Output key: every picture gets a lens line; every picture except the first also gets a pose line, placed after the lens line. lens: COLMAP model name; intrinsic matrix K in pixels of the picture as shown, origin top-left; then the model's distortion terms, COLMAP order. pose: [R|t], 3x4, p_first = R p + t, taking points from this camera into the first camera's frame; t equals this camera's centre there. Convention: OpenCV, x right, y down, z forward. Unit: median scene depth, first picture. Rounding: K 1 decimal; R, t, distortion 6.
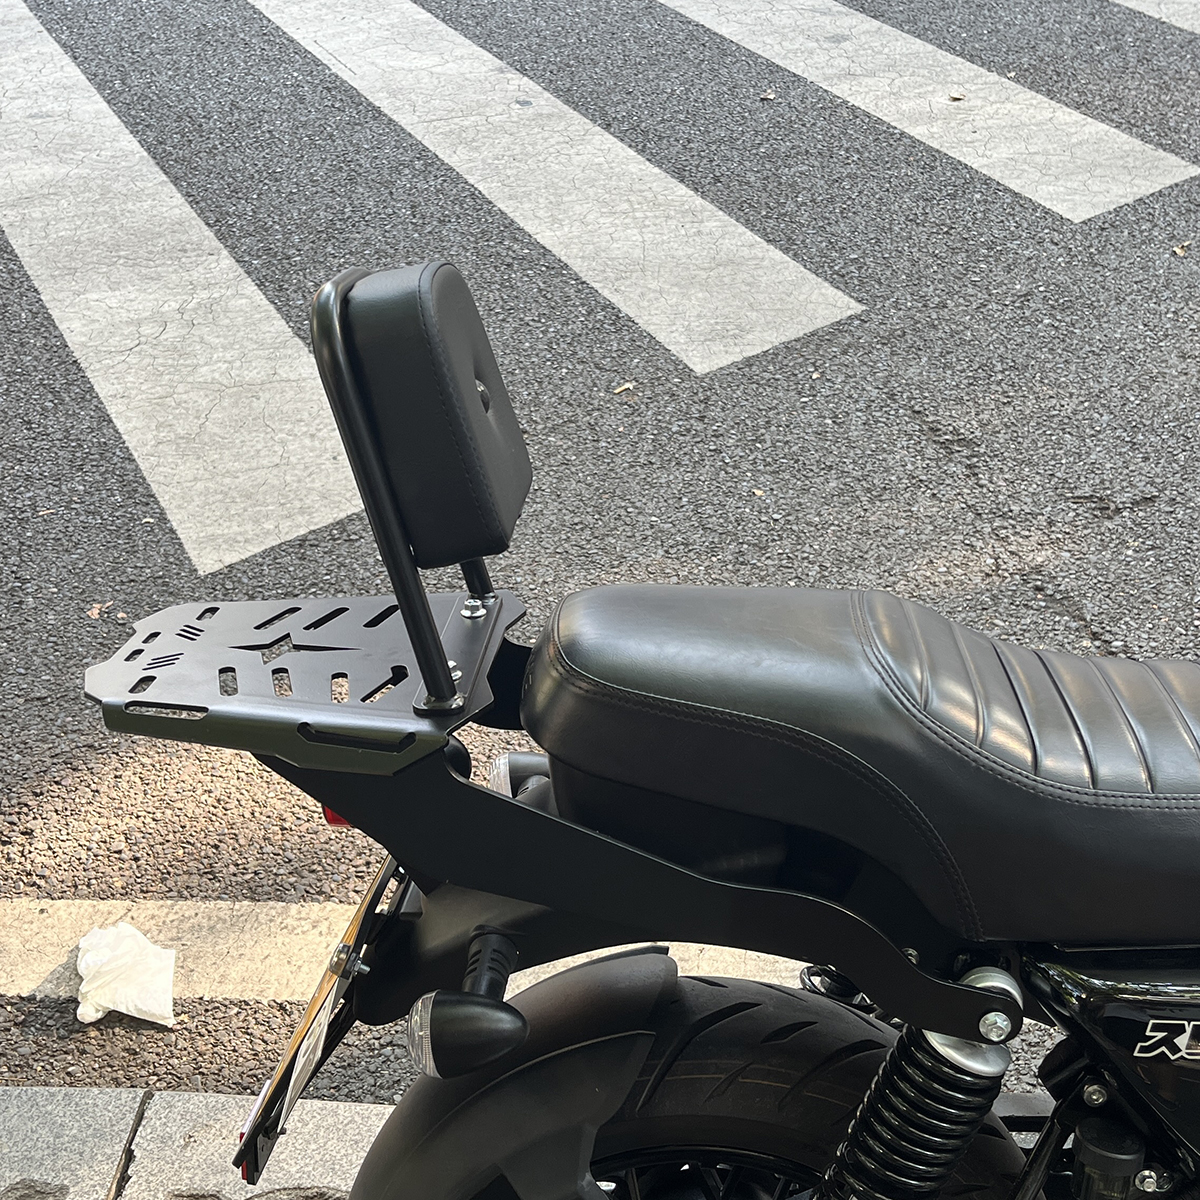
lens RADIAL K [[1571.7, 0, 587.1], [0, 1571.7, 628.8], [0, 0, 1]] dist [0.111232, -0.336671]
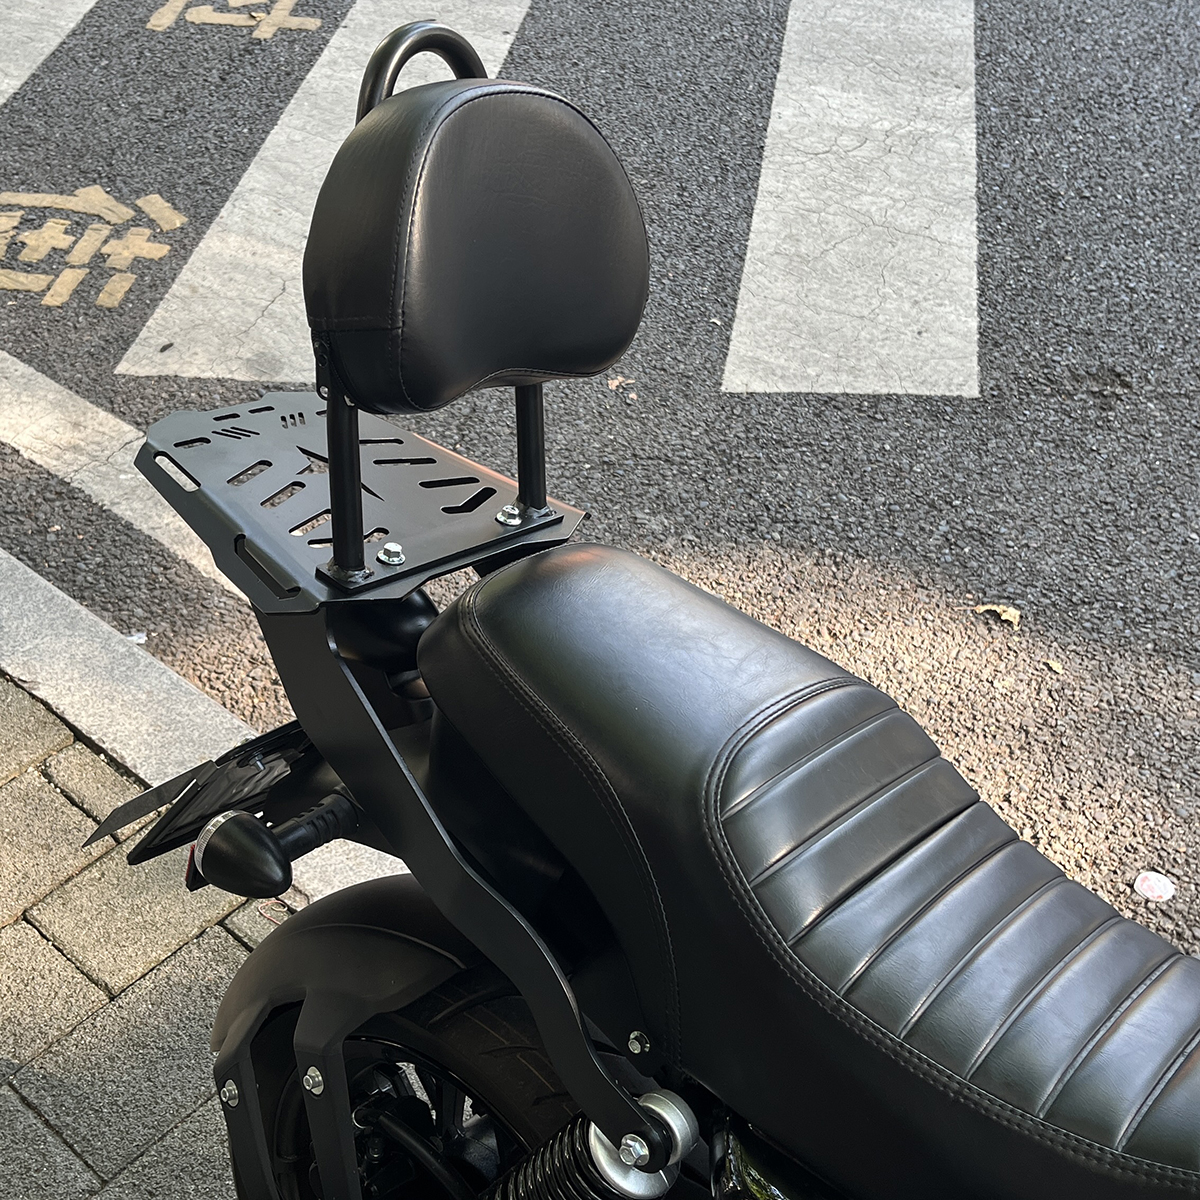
lens RADIAL K [[1583.3, 0, 567.8], [0, 1583.3, 637.3], [0, 0, 1]] dist [0.099819, -0.295267]
pose [[0.778188, 0.462933, -0.424400, 0.178392], [-0.406461, 0.886393, 0.221577, -0.077025], [0.478761, 0.000073, 0.877945, 0.059112]]
